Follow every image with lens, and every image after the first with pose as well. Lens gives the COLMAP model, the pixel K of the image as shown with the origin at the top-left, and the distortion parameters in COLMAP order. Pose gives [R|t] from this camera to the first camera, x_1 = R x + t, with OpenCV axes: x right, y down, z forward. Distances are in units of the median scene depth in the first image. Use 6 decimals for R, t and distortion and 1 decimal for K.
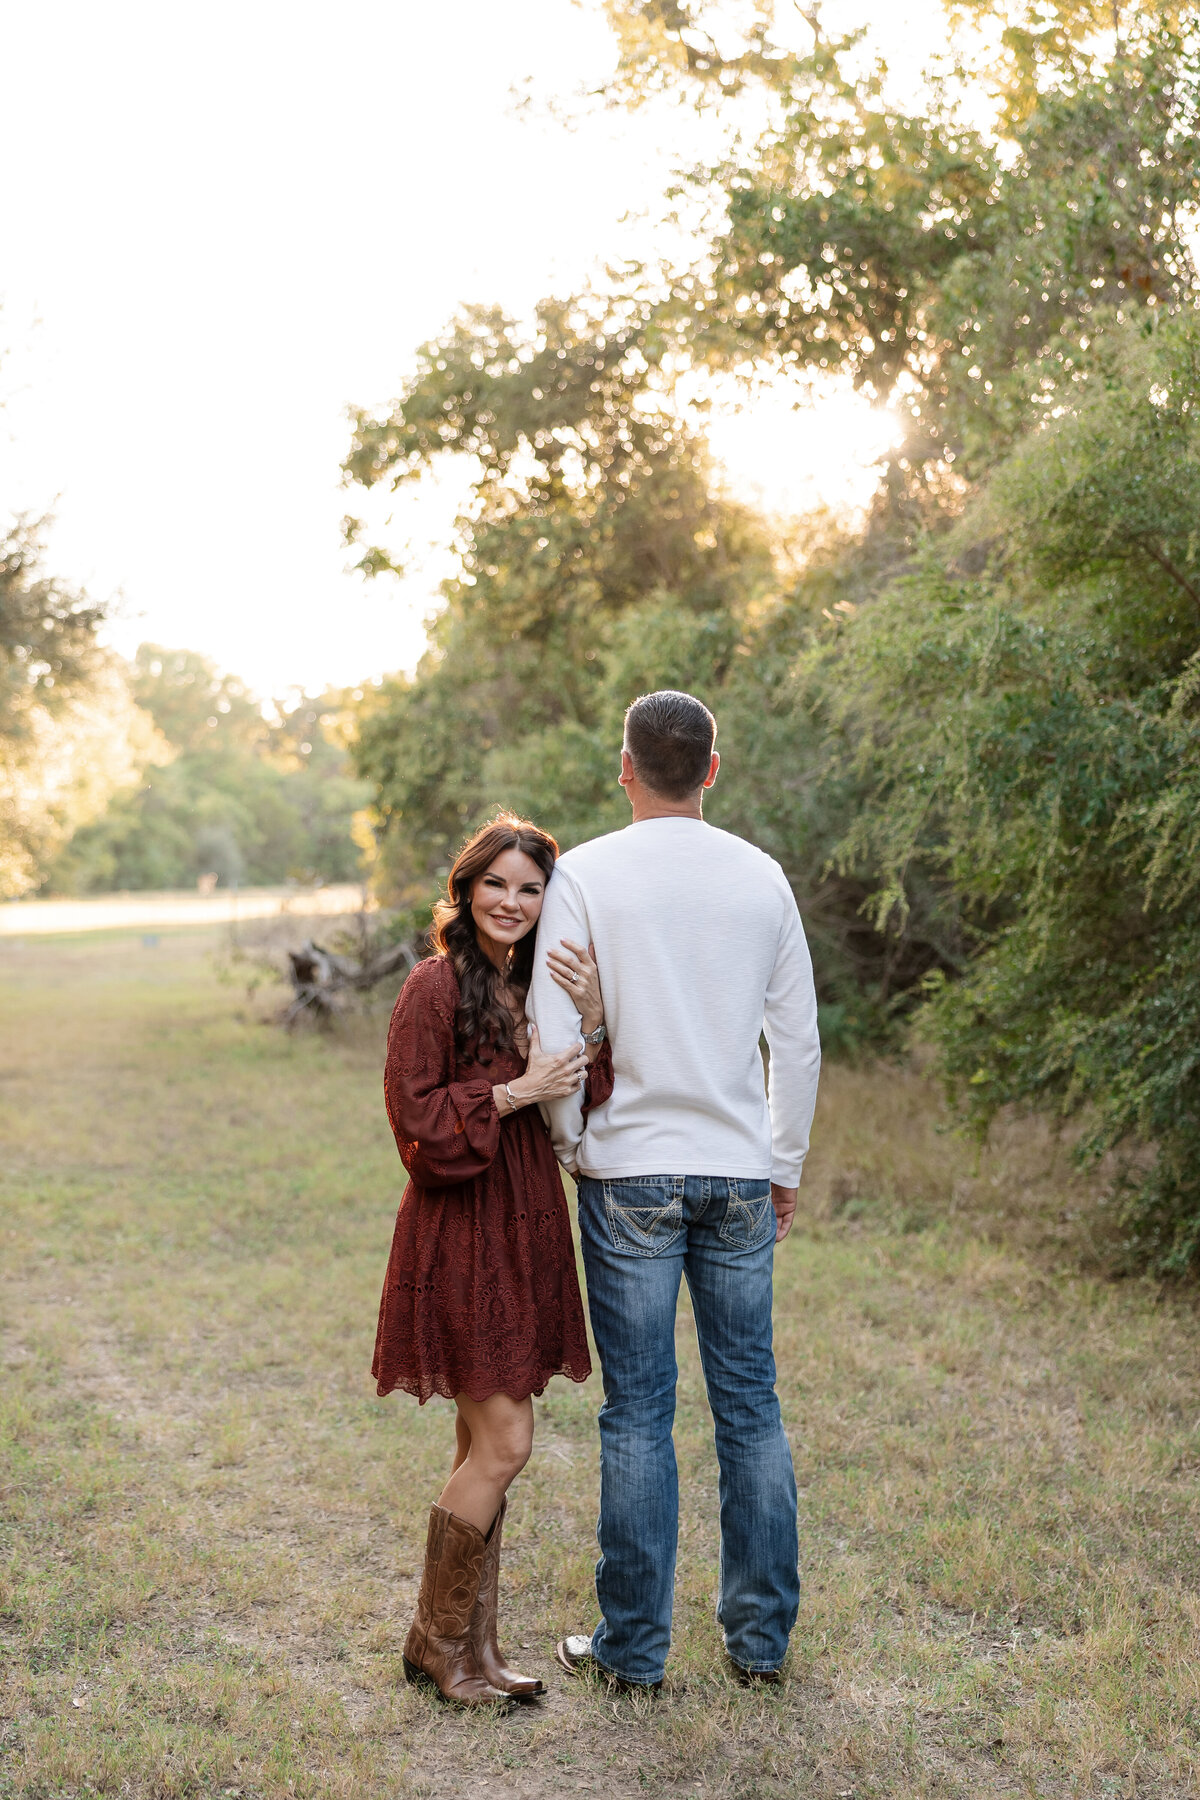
lens RADIAL K [[2646.6, 0, 562.4], [0, 2646.6, 948.0], [0, 0, 1]] dist [0.017413, -0.021994]
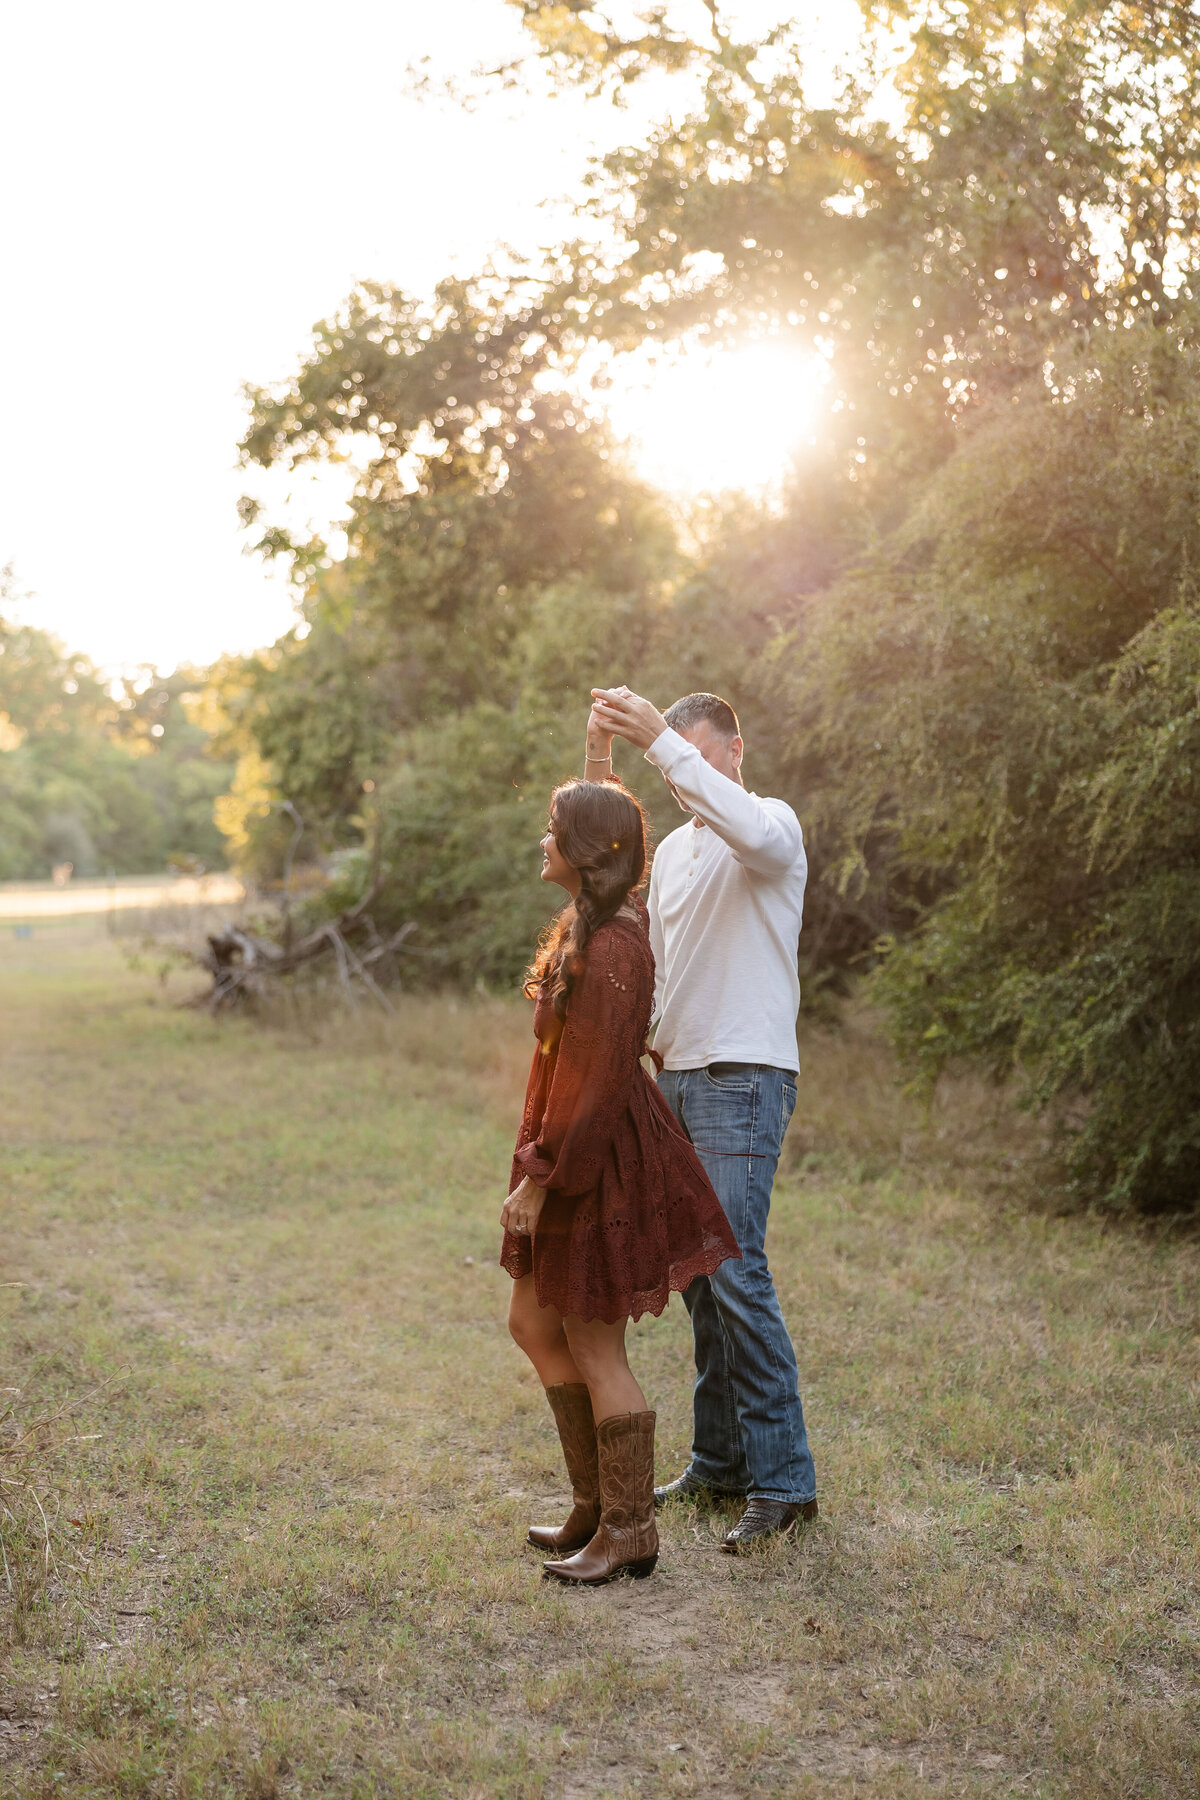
lens RADIAL K [[2850.6, 0, 602.1], [0, 2850.6, 867.3], [0, 0, 1]] dist [0.006634, 0.124581]
pose [[0.997513, -0.011052, 0.069616, -0.031184], [0.012877, 0.999584, -0.025819, 0.005559], [-0.069302, 0.026652, 0.997240, -0.081910]]
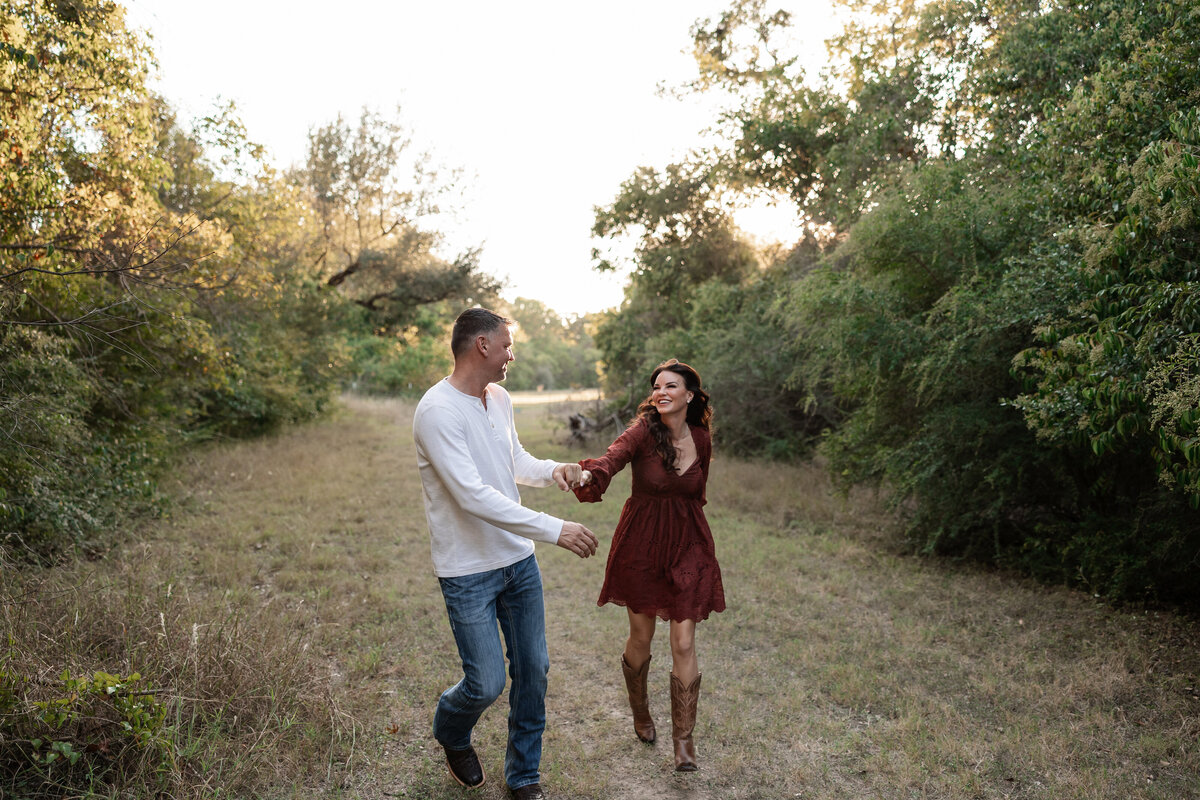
lens RADIAL K [[1003.4, 0, 602.4], [0, 1003.4, 384.1], [0, 0, 1]] dist [-0.012828, -0.000286]
pose [[0.997330, 0.004149, -0.072912, -0.000232], [-0.006181, 0.999598, -0.027658, -0.003383], [0.072768, 0.028035, 0.996955, 0.029027]]
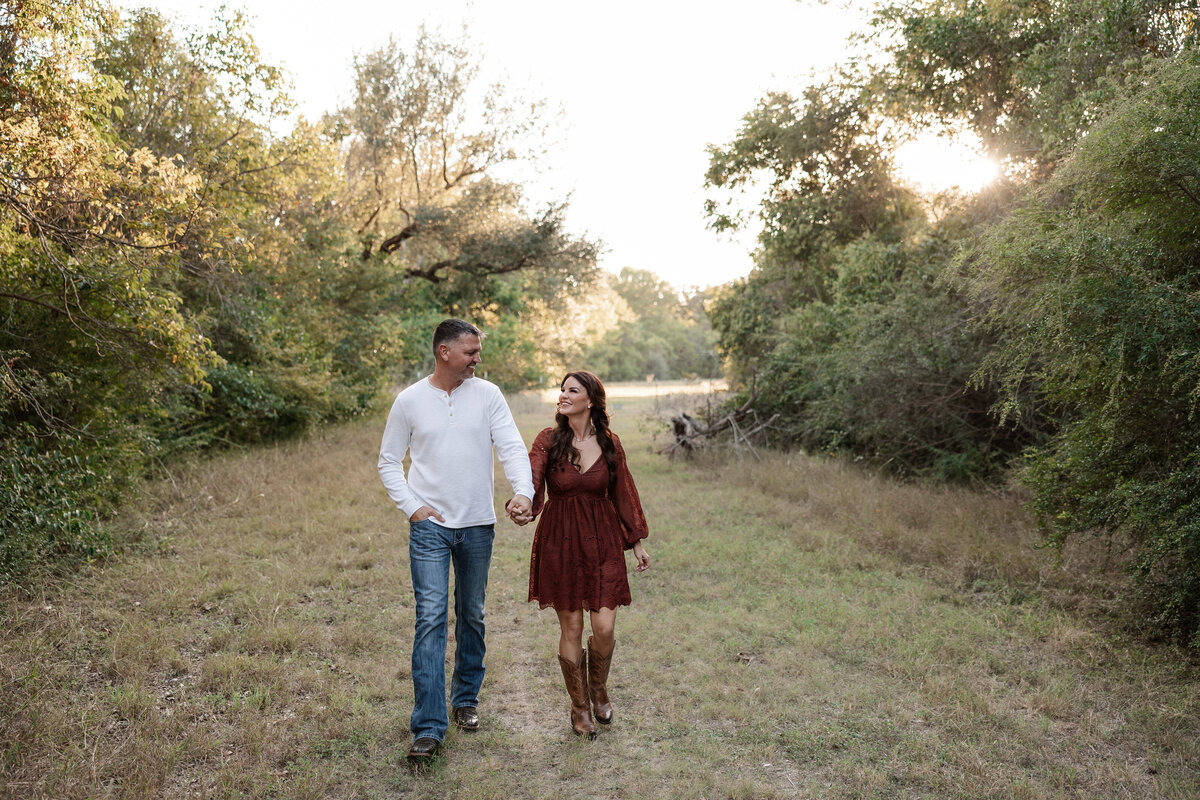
lens RADIAL K [[1178.7, 0, 600.0], [0, 1178.7, 400.0], [0, 0, 1]] dist [0.016592, 0.001607]
pose [[0.982865, 0.010040, -0.184055, 0.005958], [-0.010692, 0.999940, -0.002552, -0.009453], [0.184019, 0.004477, 0.982913, 0.128362]]
